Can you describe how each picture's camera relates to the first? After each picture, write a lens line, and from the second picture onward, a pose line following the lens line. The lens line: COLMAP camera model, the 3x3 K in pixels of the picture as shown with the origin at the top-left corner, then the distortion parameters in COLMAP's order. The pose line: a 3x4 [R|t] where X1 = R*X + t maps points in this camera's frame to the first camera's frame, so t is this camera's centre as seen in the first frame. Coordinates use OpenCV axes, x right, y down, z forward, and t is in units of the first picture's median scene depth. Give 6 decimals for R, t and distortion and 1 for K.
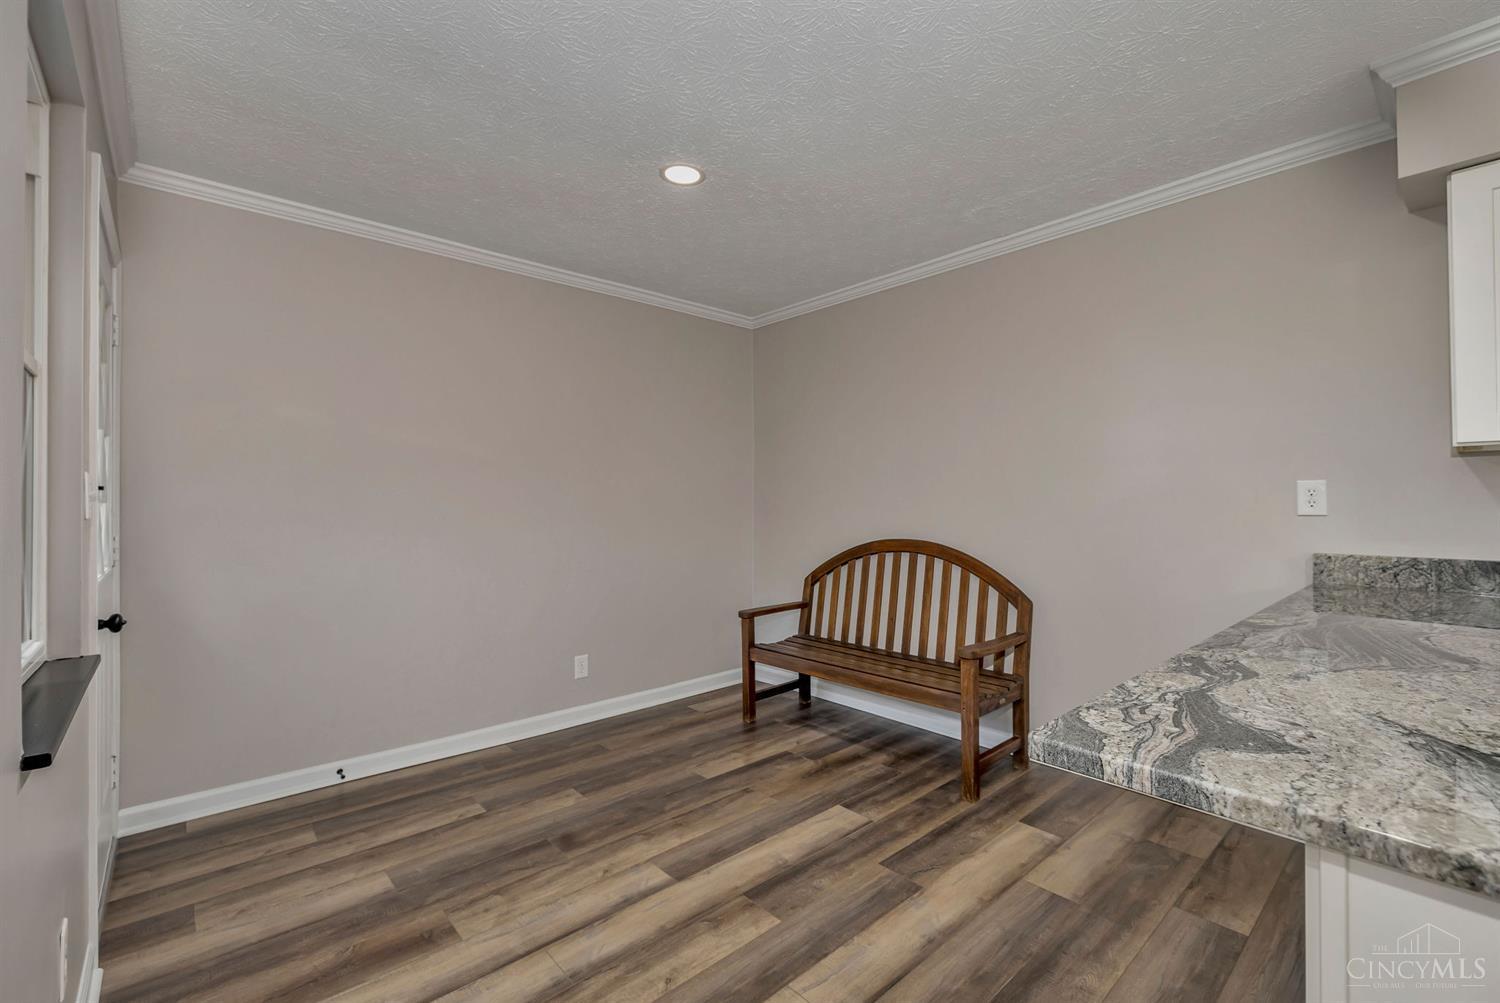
lens RADIAL K [[653.6, 0, 755.4], [0, 653.6, 499.4], [0, 0, 1]] dist [-0.001936, -0.000513]
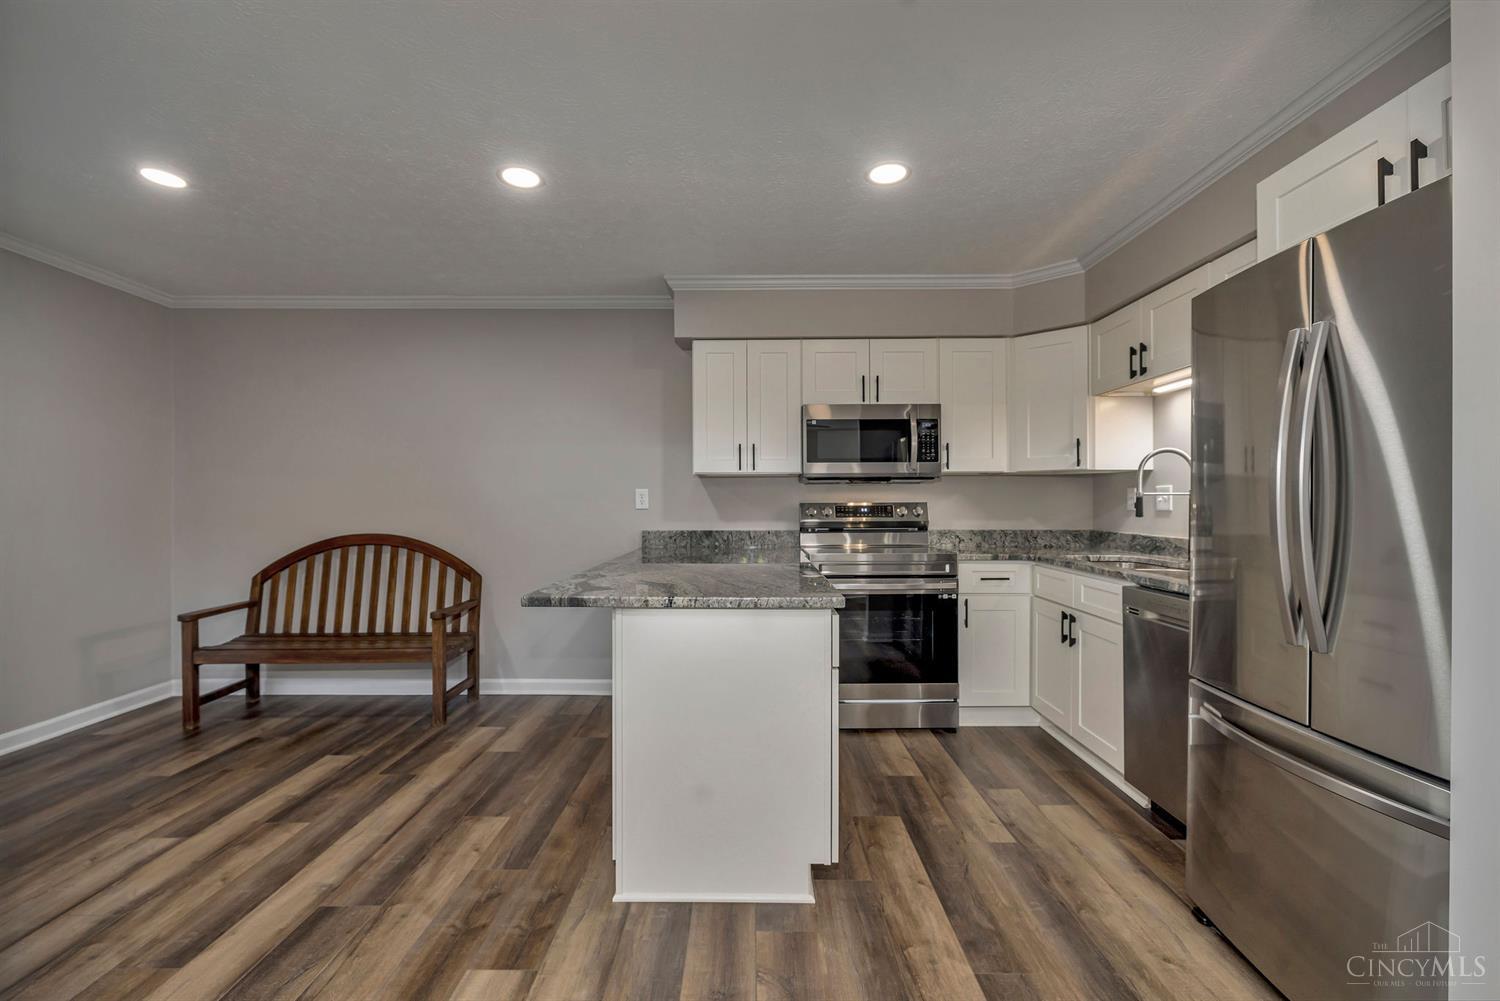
lens RADIAL K [[679.3, 0, 748.1], [0, 679.3, 496.1], [0, 0, 1]] dist [-0.004490, -0.000159]
pose [[0.682133, 0.006160, 0.731202, -0.241532], [-0.003274, 0.999980, -0.005370, -0.001241], [-0.731220, 0.001269, 0.682140, -0.381368]]
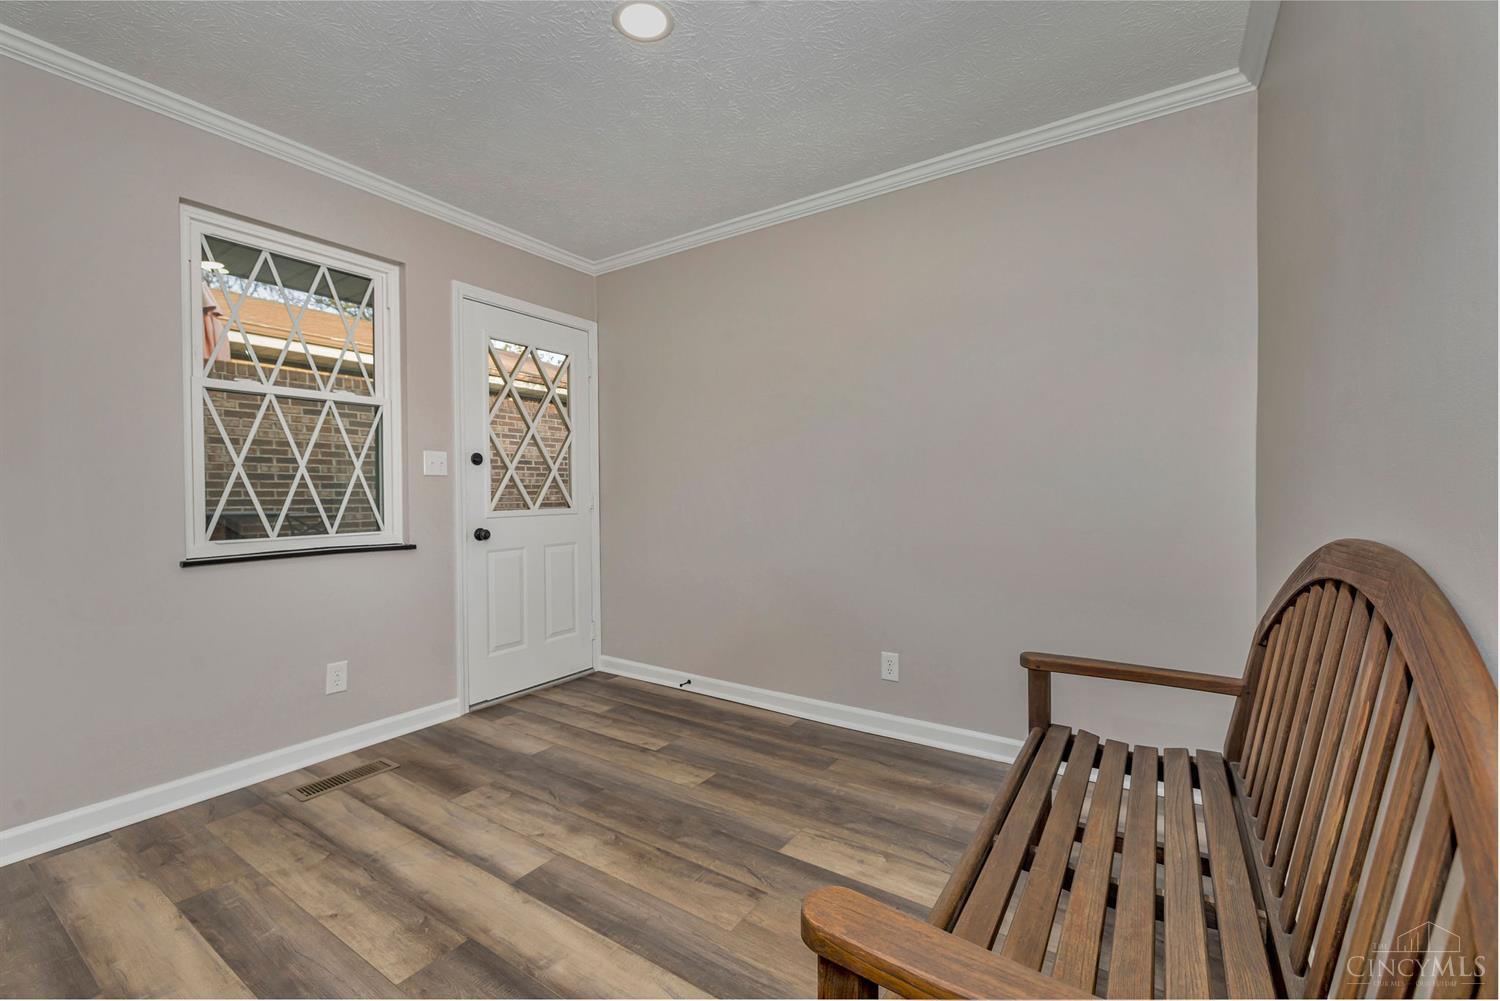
lens RADIAL K [[611.0, 0, 750.0], [0, 611.0, 500.5], [0, 0, 1]] dist [0.000338, 0.000040]
pose [[0.252685, 0.022178, -0.967294, 0.588076], [0.006825, 0.999672, 0.024703, 0.027005], [0.967524, -0.012844, 0.252451, 0.847539]]
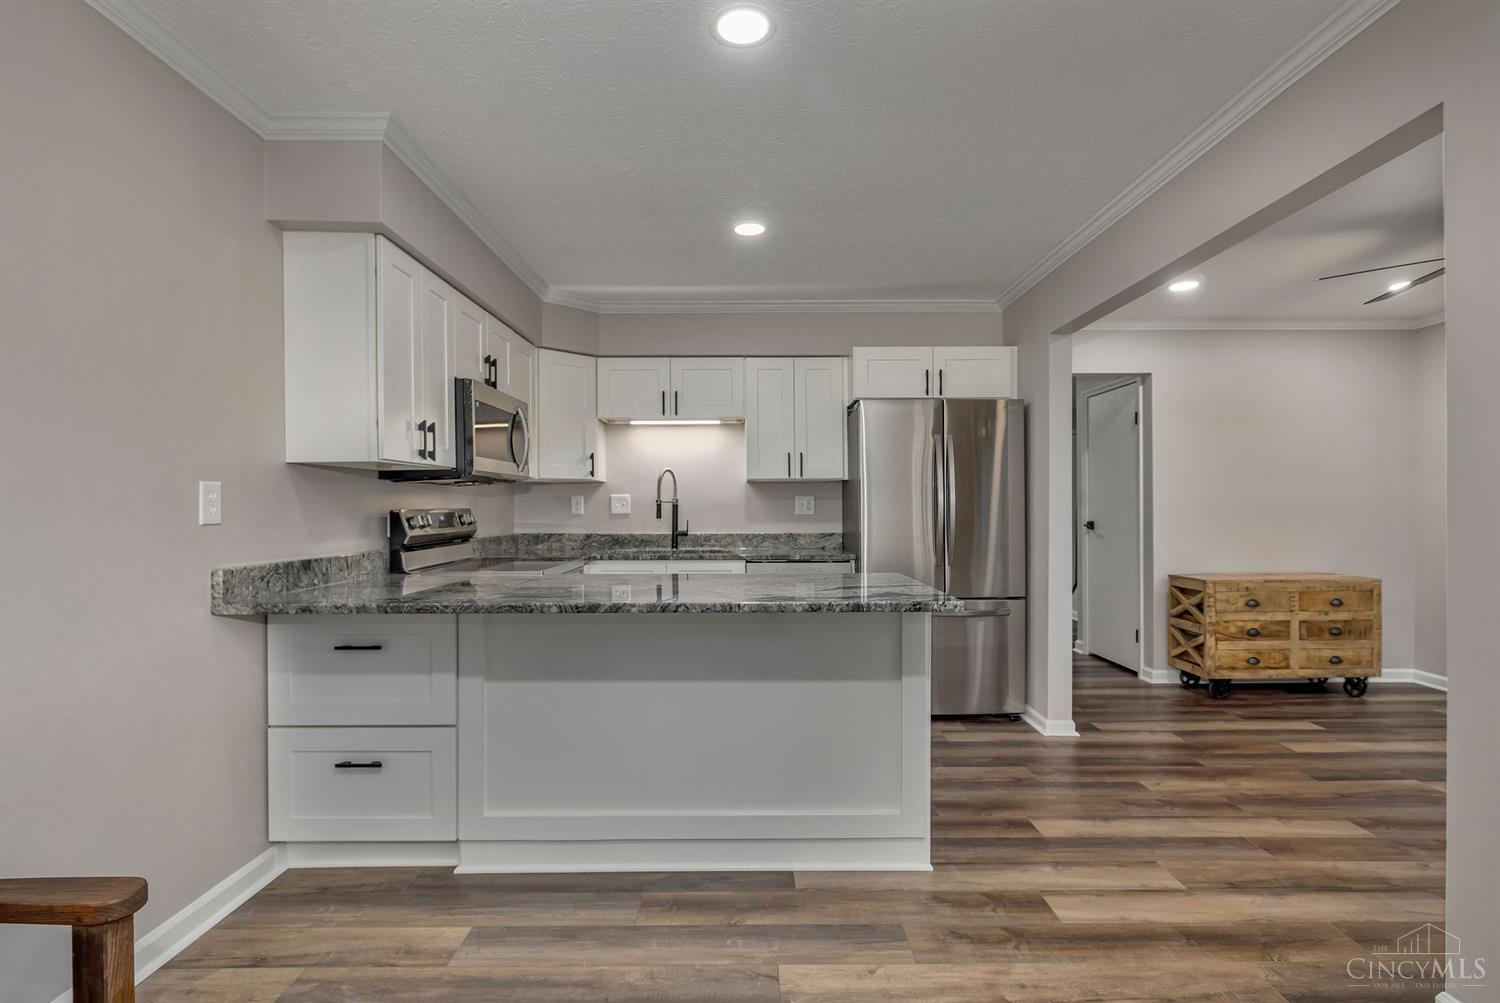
lens RADIAL K [[744.6, 0, 750.0], [0, 744.6, 501.5], [0, 0, 1]] dist [-0.001324, -0.000211]
pose [[-0.744901, 0.006628, 0.667142, -0.234336], [0.000167, 0.999952, -0.009749, 0.003723], [-0.667175, -0.007151, -0.744867, 1.022195]]
